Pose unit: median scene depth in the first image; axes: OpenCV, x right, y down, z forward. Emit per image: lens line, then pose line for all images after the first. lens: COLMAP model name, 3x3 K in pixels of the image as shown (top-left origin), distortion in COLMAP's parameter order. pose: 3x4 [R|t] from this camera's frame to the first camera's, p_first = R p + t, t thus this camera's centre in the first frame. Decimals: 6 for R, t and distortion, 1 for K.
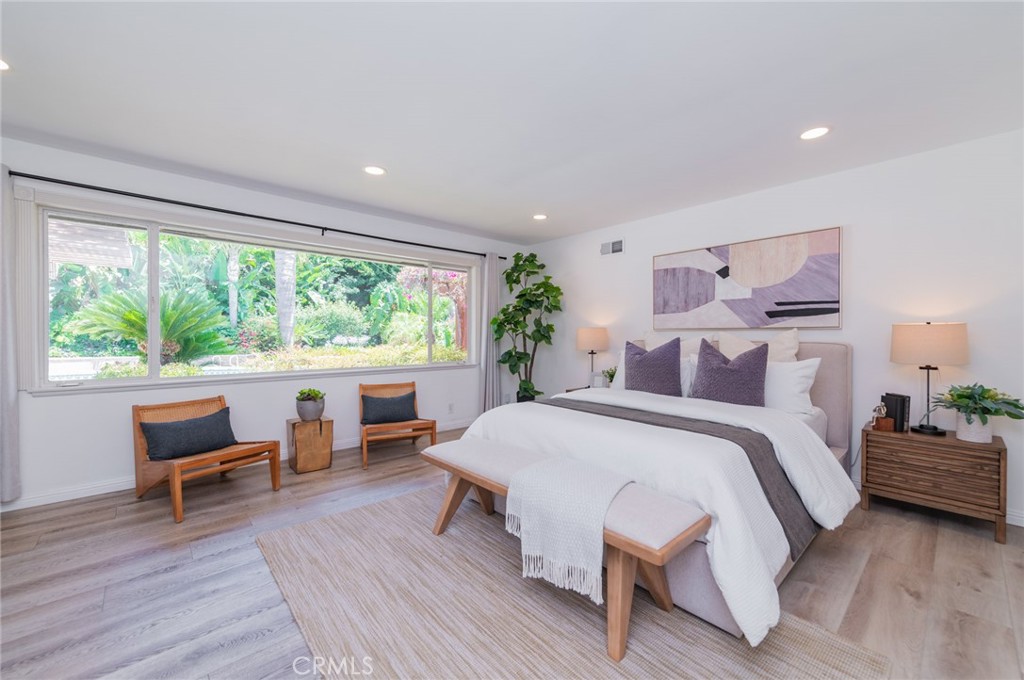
lens RADIAL K [[412.3, 0, 512.0], [0, 412.3, 340.0], [0, 0, 1]] dist [0.007865, -0.000429]
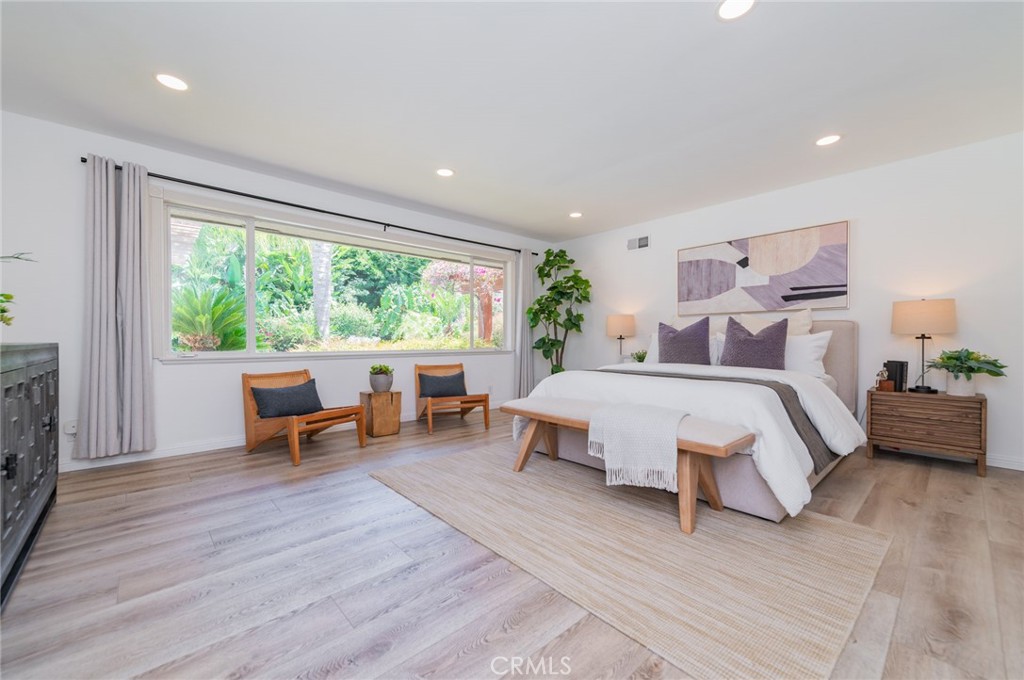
lens RADIAL K [[410.6, 0, 511.8], [0, 410.6, 344.7], [0, 0, 1]] dist [0.007932, -0.000425]
pose [[1.000000, -0.000139, 0.000109, -0.147376], [0.000139, 1.000000, 0.000158, 0.072920], [-0.000109, -0.000158, 1.000000, -0.154212]]
